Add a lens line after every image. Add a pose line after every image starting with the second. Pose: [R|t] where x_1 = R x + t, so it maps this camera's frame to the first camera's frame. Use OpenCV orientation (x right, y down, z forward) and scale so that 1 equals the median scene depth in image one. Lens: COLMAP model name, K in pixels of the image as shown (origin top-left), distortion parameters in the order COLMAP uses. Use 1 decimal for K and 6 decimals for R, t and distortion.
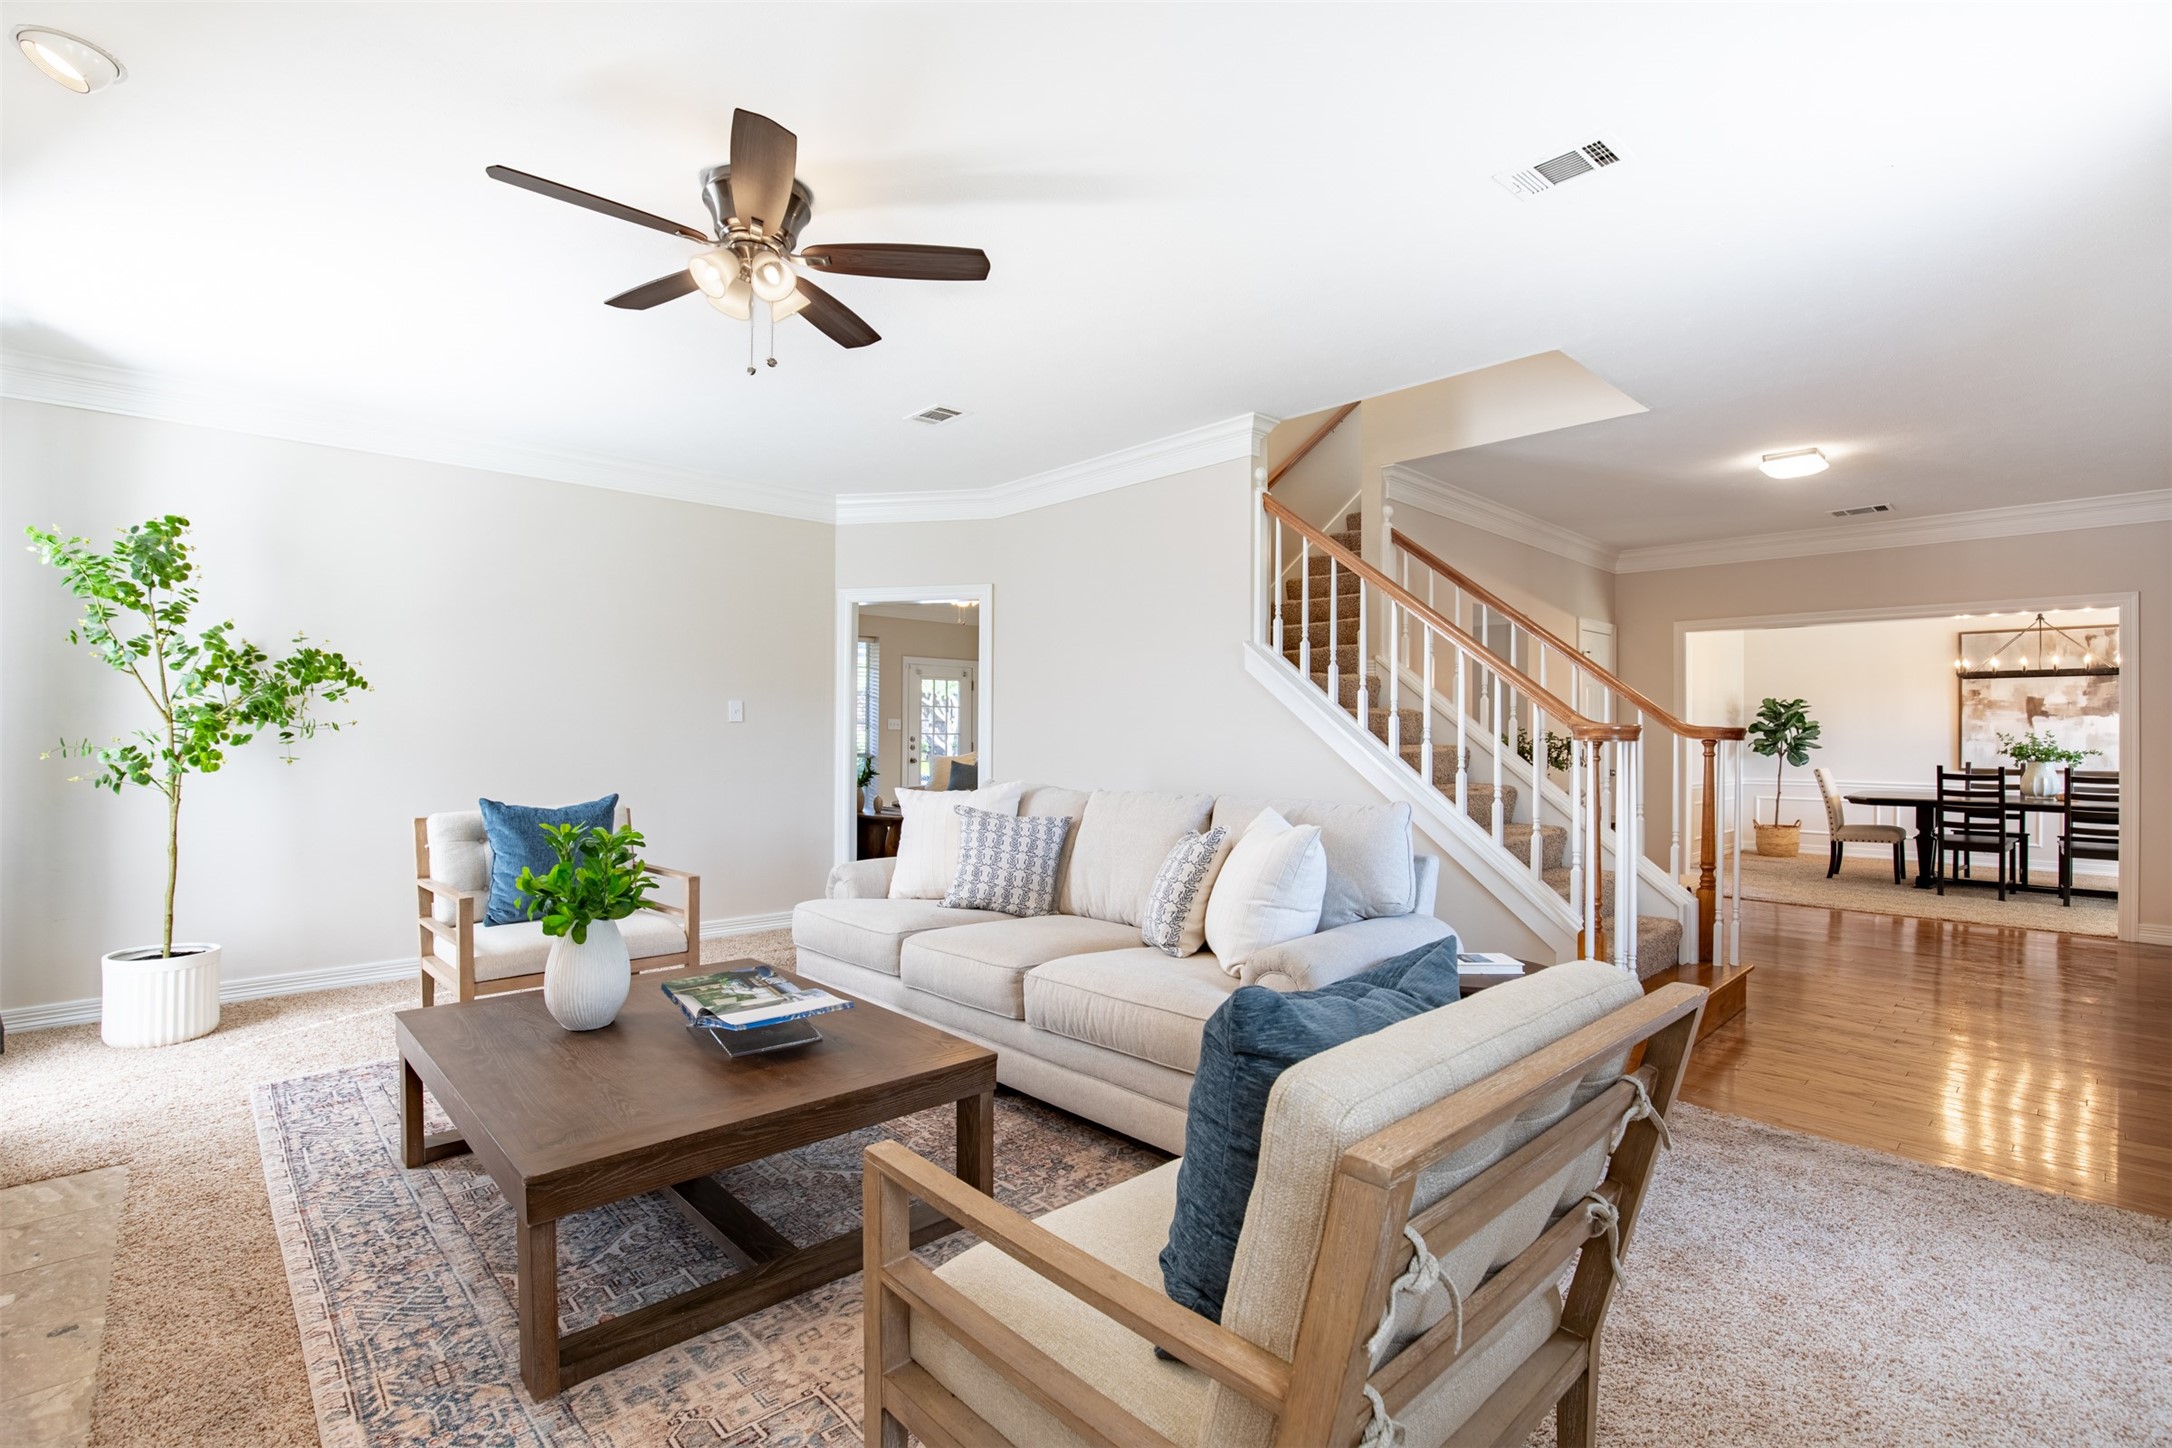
lens RADIAL K [[987.3, 0, 1072.2], [0, 987.3, 730.4], [0, 0, 1]] dist [-0.033265, 0.004878]
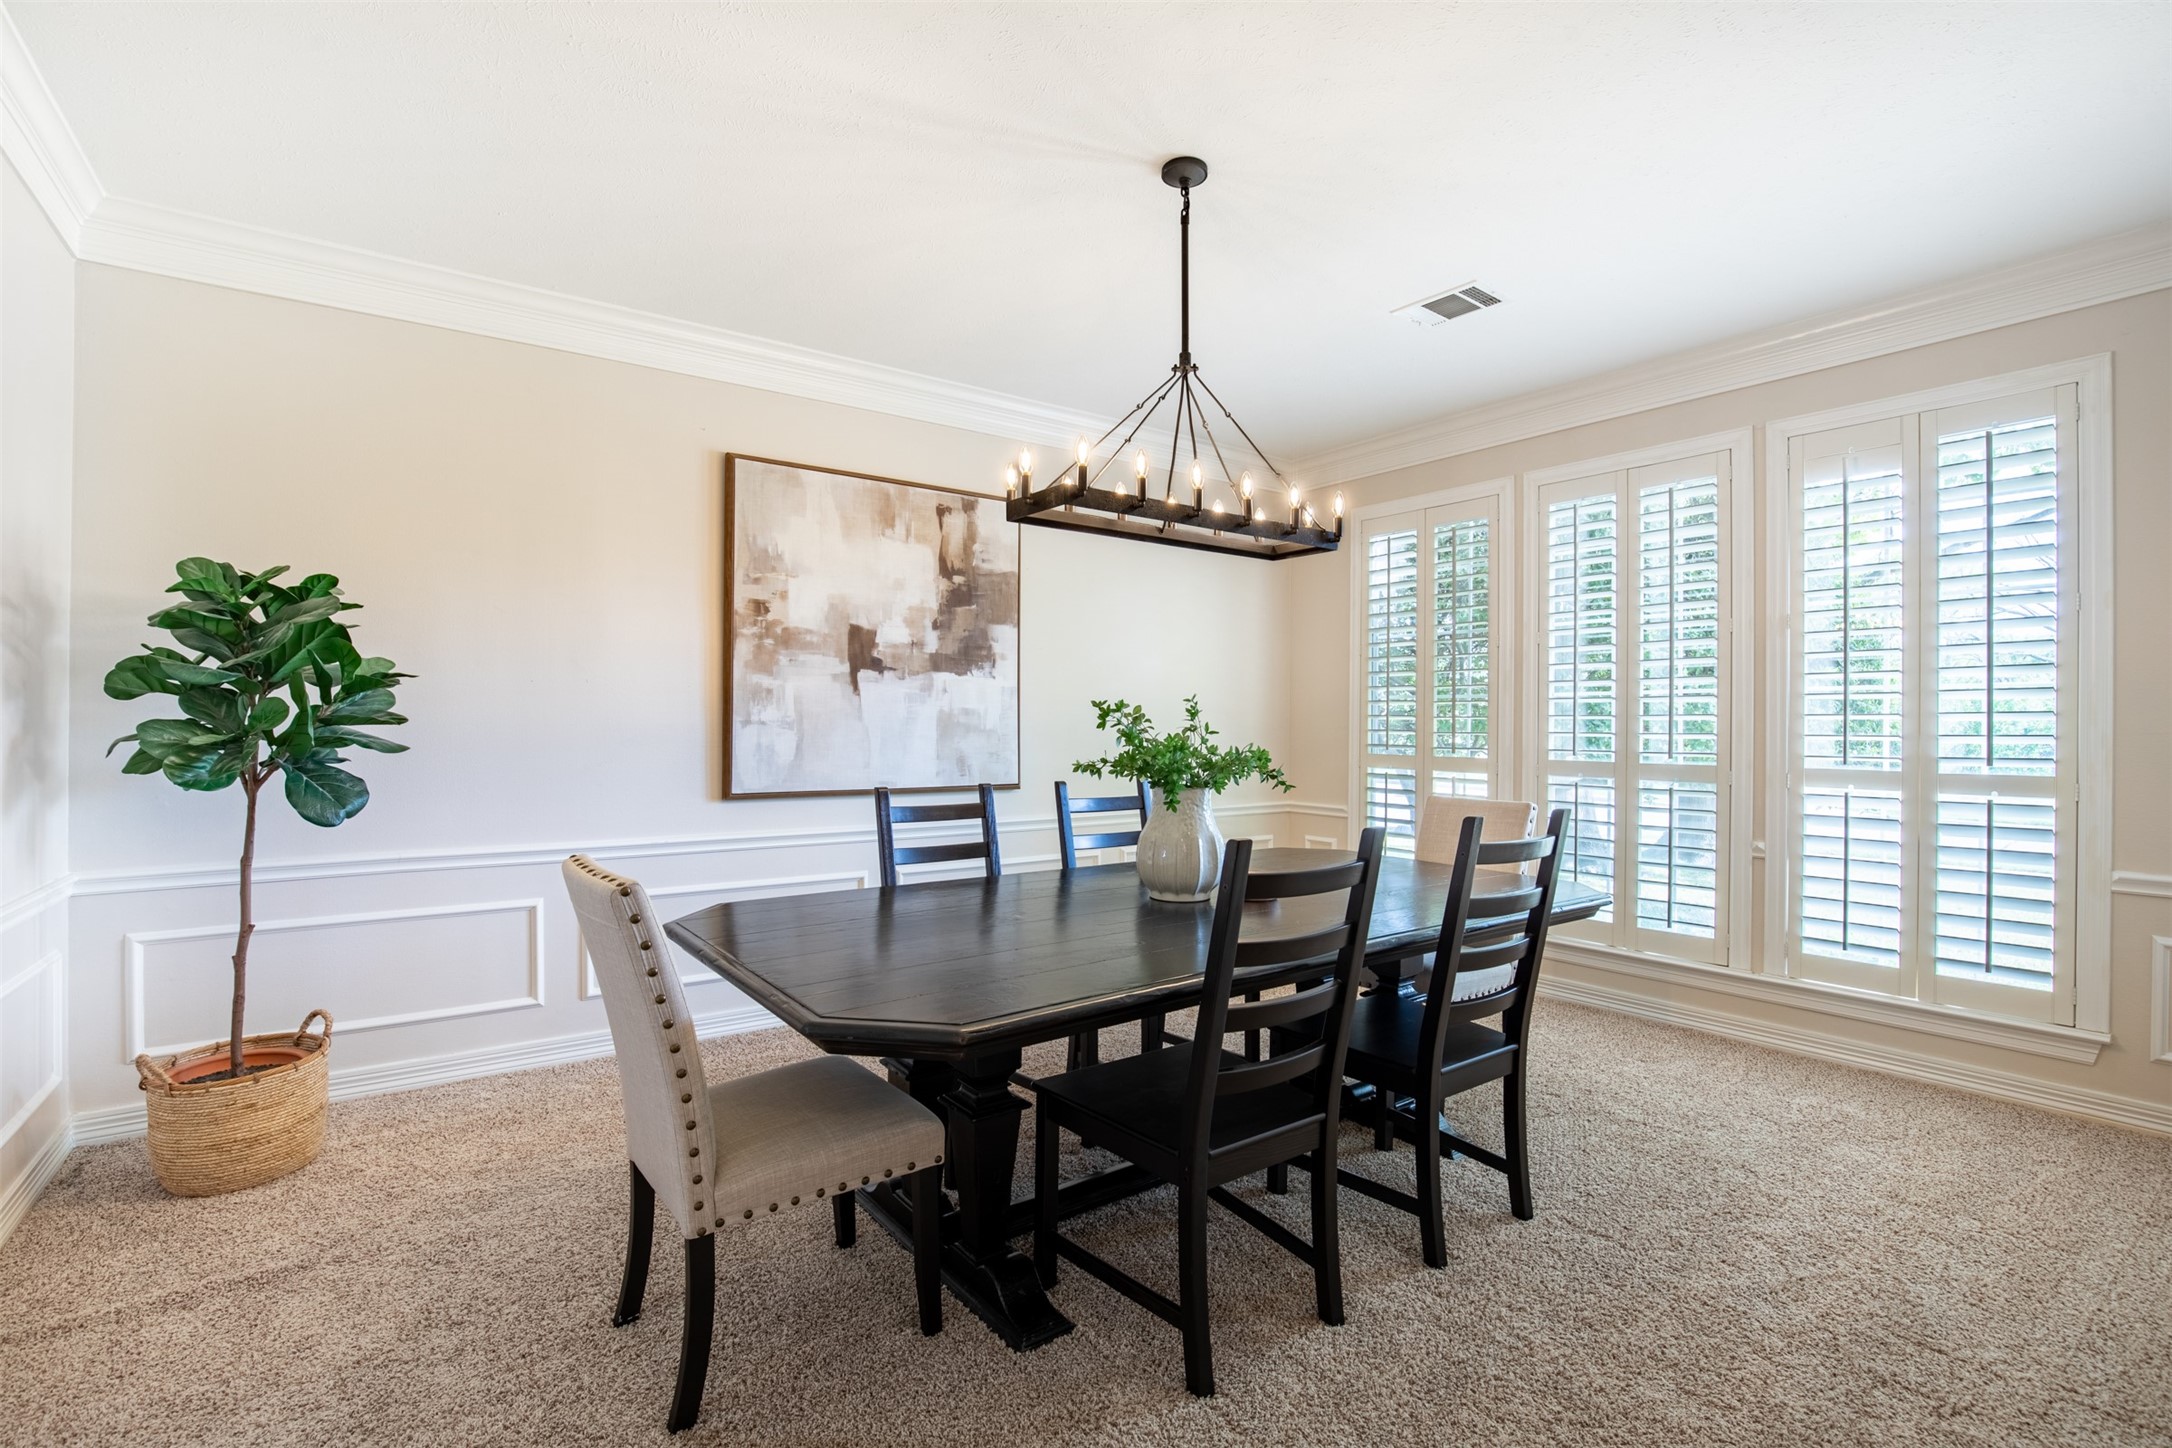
lens RADIAL K [[987.3, 0, 1123.9], [0, 987.3, 728.8], [0, 0, 1]] dist [-0.033265, 0.004878]
pose [[0.091756, -0.010241, 0.995729, 0.540496], [-0.006262, 0.999921, 0.010862, 0.007001], [-0.995762, -0.007232, 0.091685, 0.813112]]
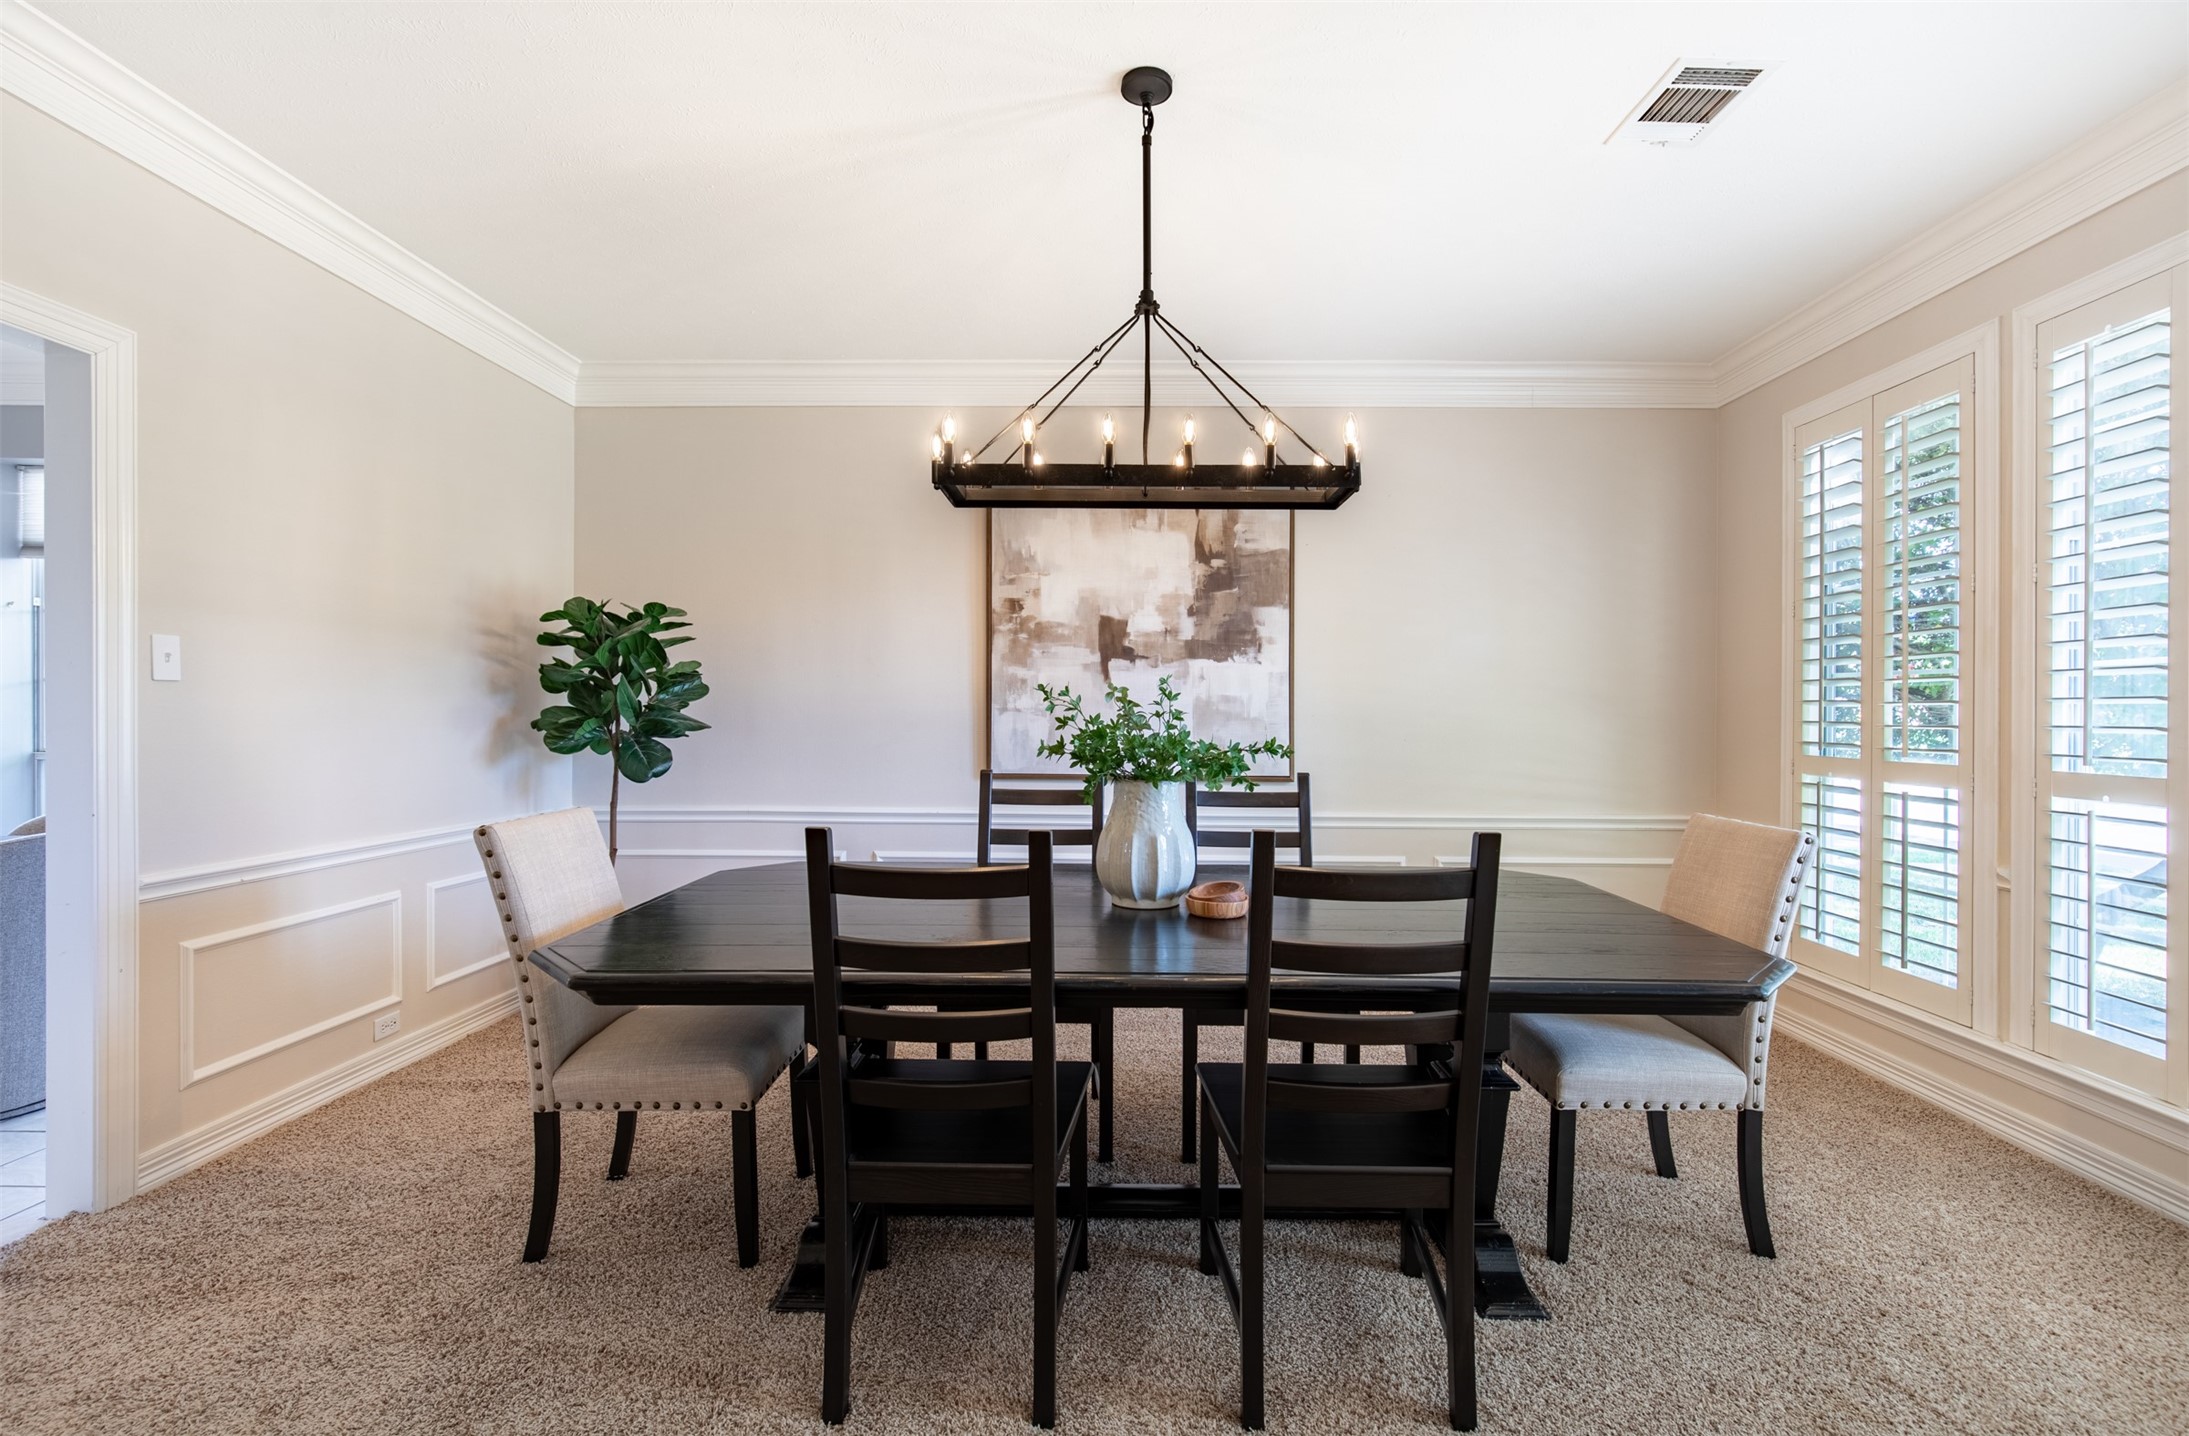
lens RADIAL K [[995.1, 0, 1115.7], [0, 995.1, 716.9], [0, 0, 1]] dist [-0.033265, 0.004878]
pose [[0.688327, -0.006961, 0.725367, 0.637938], [-0.002807, 0.999921, 0.012260, 0.007126], [-0.725395, -0.010475, 0.688253, 0.649694]]
